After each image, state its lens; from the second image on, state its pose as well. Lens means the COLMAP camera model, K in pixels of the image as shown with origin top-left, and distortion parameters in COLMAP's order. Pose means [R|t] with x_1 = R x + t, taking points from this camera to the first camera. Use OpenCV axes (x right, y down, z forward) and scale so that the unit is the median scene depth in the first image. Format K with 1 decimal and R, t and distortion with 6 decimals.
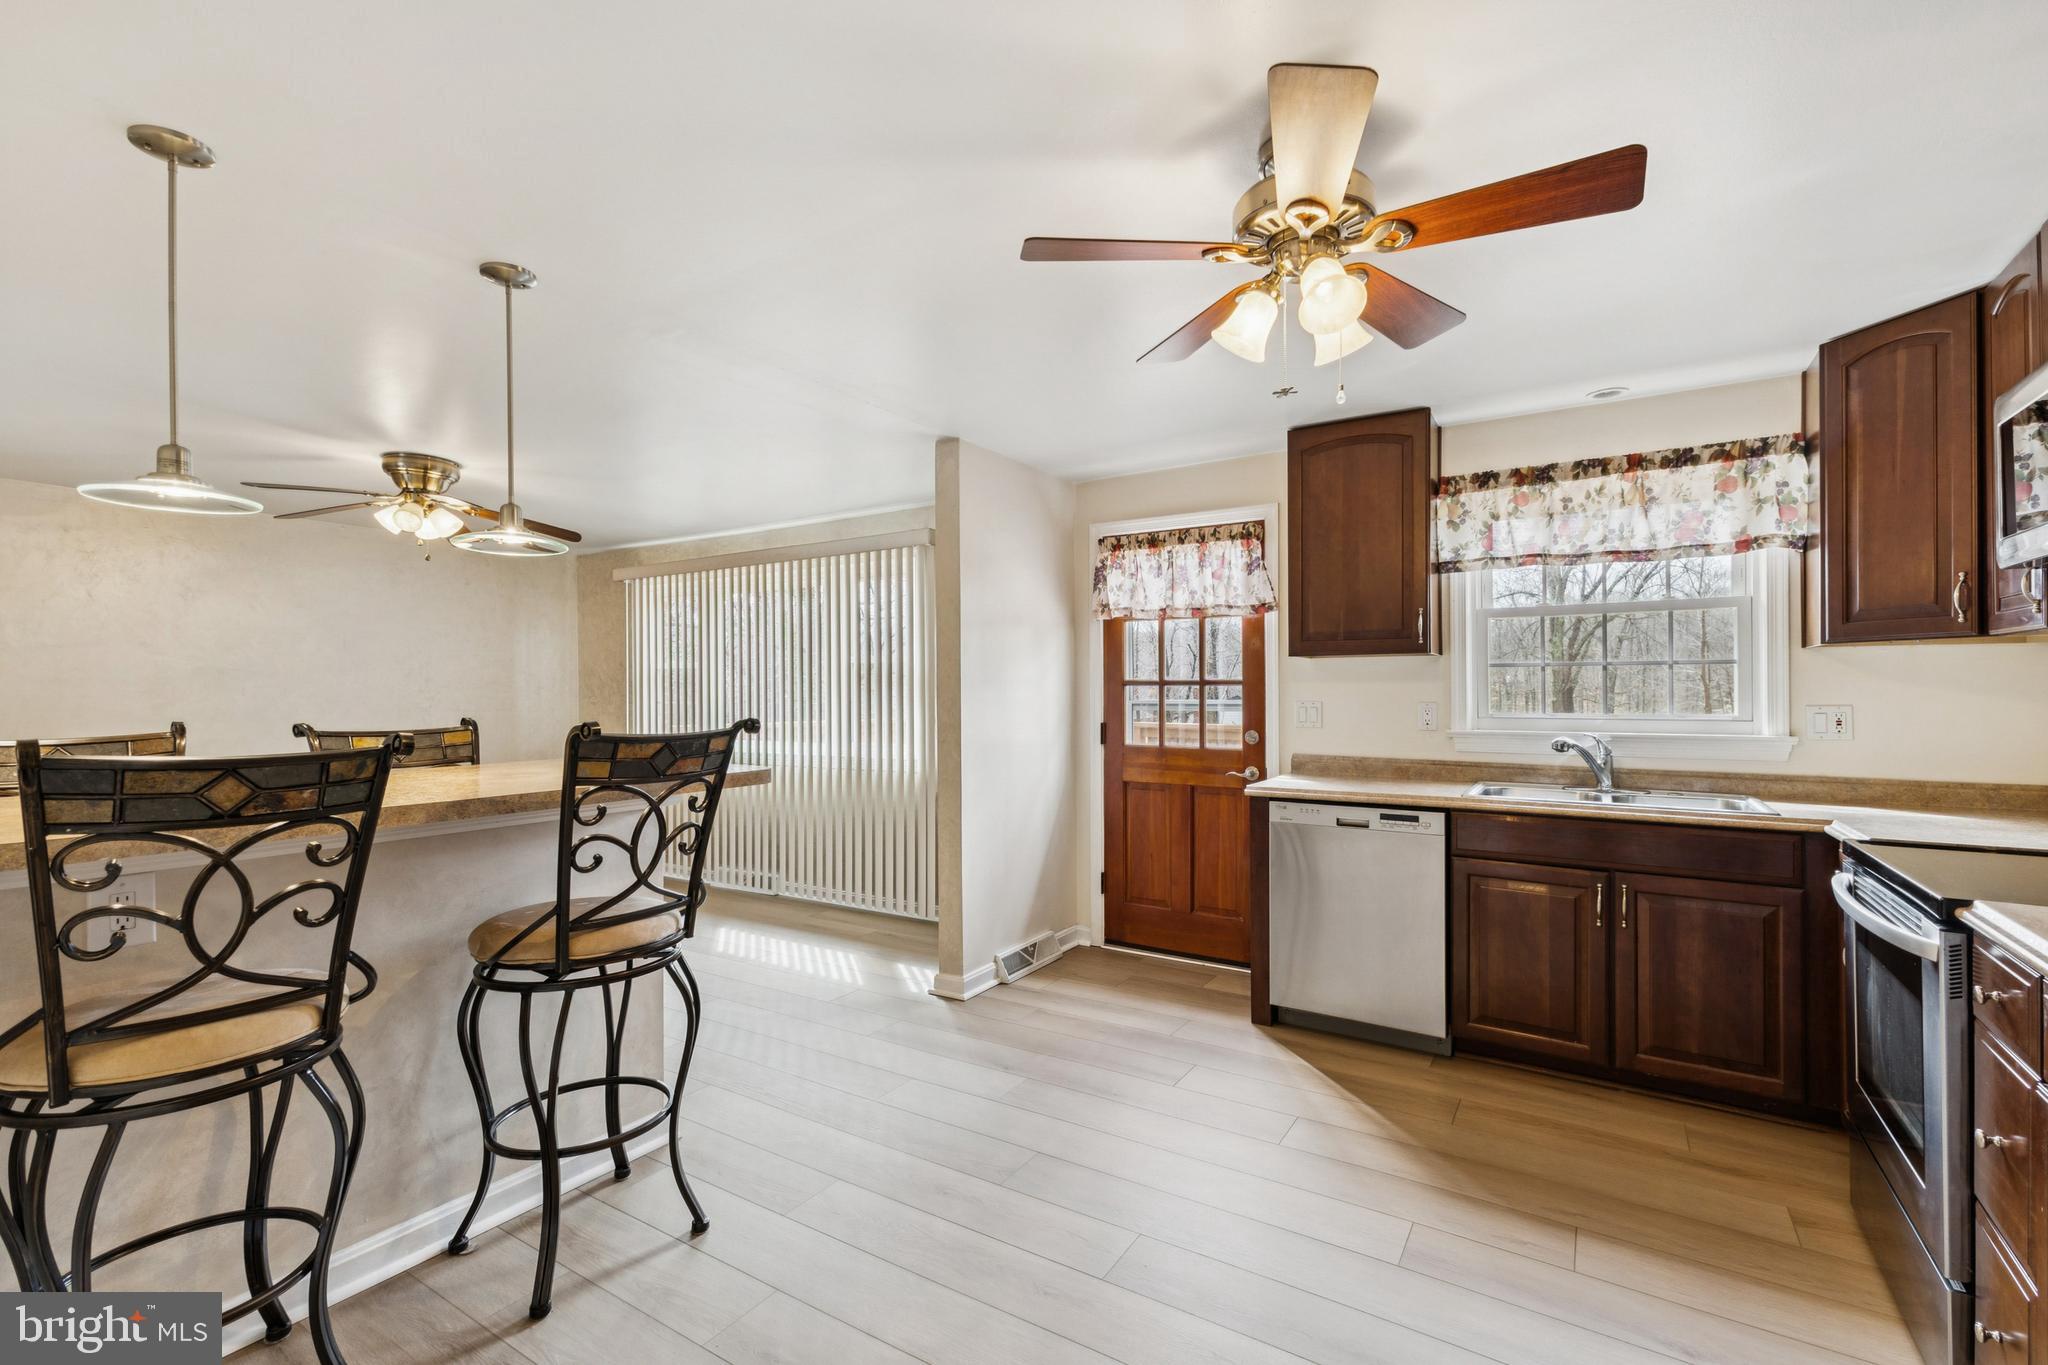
lens RADIAL K [[895.9, 0, 1037.2], [0, 895.9, 688.8], [0, 0, 1]] dist [0.019542, -0.002310]
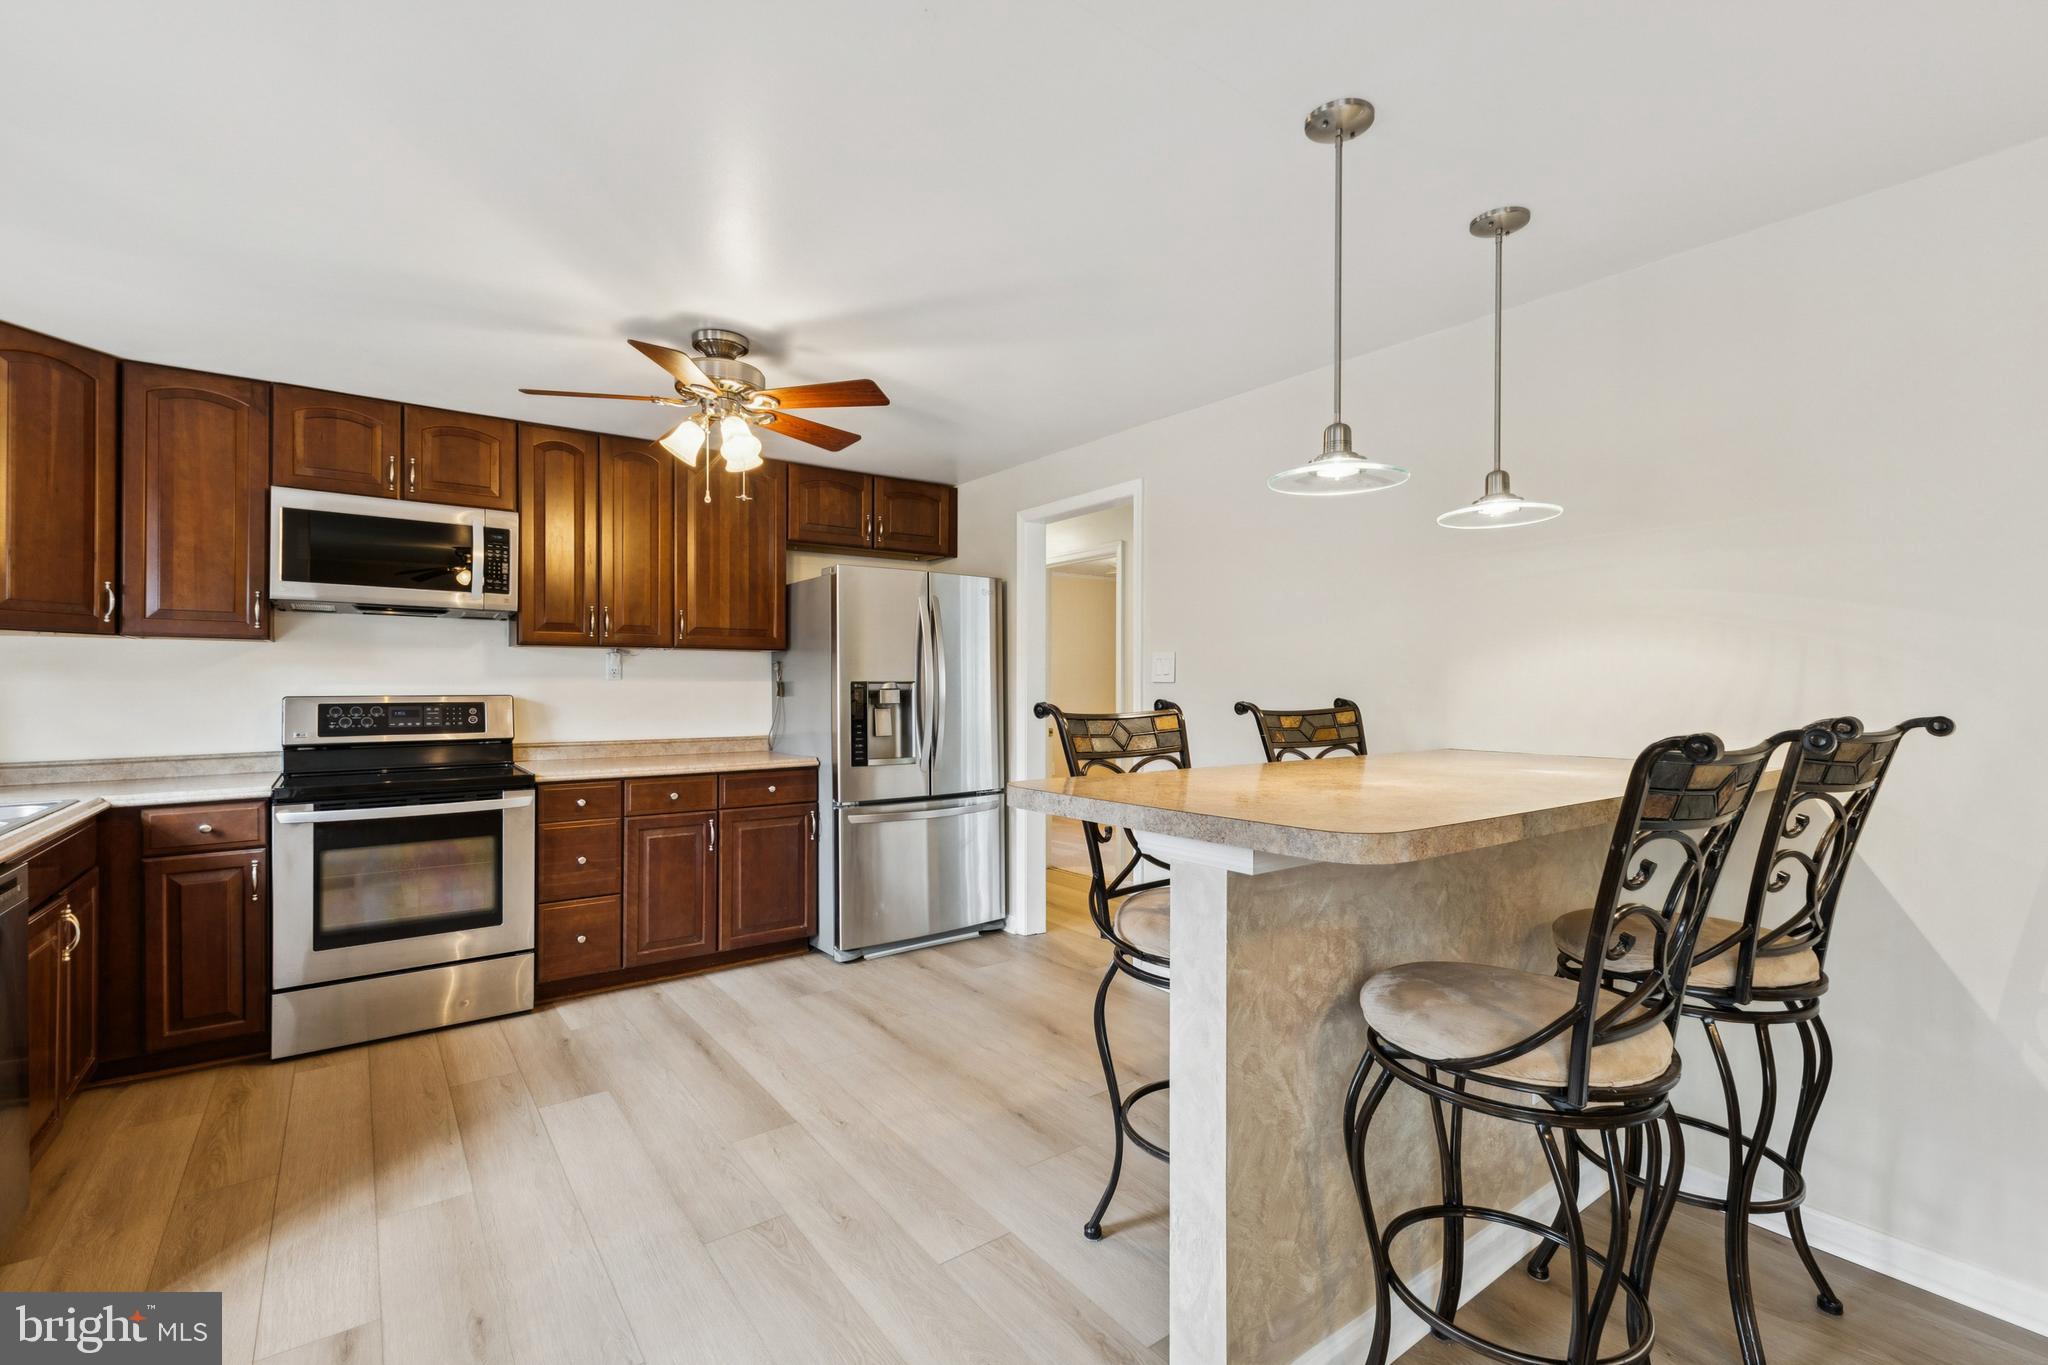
lens RADIAL K [[895.9, 0, 1017.0], [0, 895.9, 682.4], [0, 0, 1]] dist [0.019542, -0.002310]
pose [[-0.927538, 0.000415, 0.373728, -0.409369], [-0.001741, 0.999984, -0.005431, 0.008816], [-0.373724, -0.005688, -0.927523, 1.198526]]
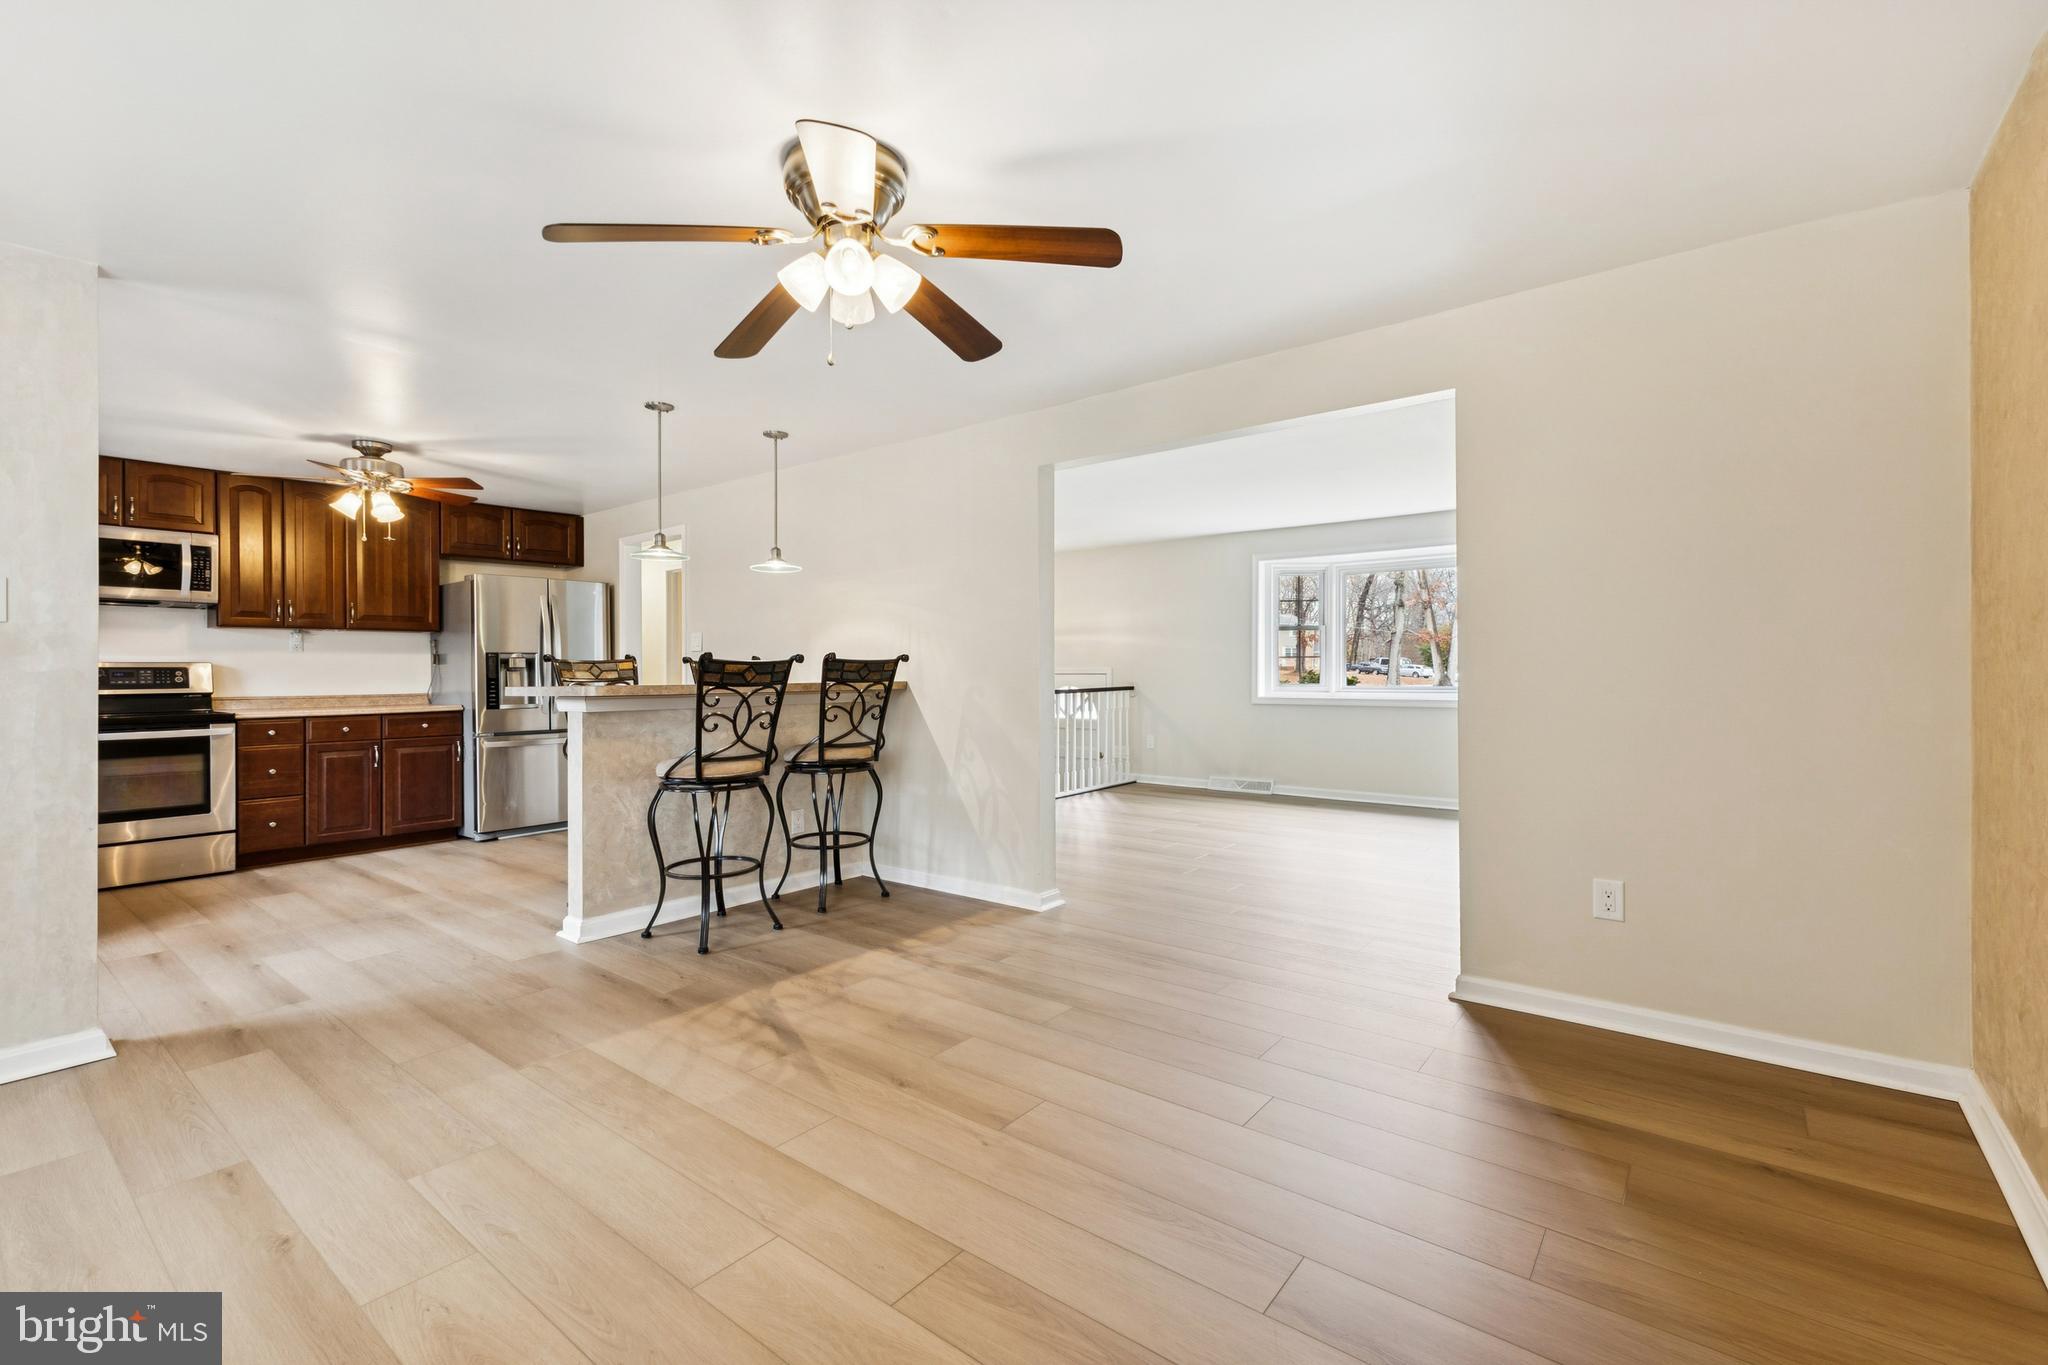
lens RADIAL K [[895.9, 0, 1020.2], [0, 895.9, 667.4], [0, 0, 1]] dist [0.019542, -0.002310]
pose [[-0.992041, 0.009159, 0.125582, -1.024216], [0.008282, 0.999938, -0.007497, 0.053124], [-0.125643, -0.006397, -0.992055, 1.804622]]
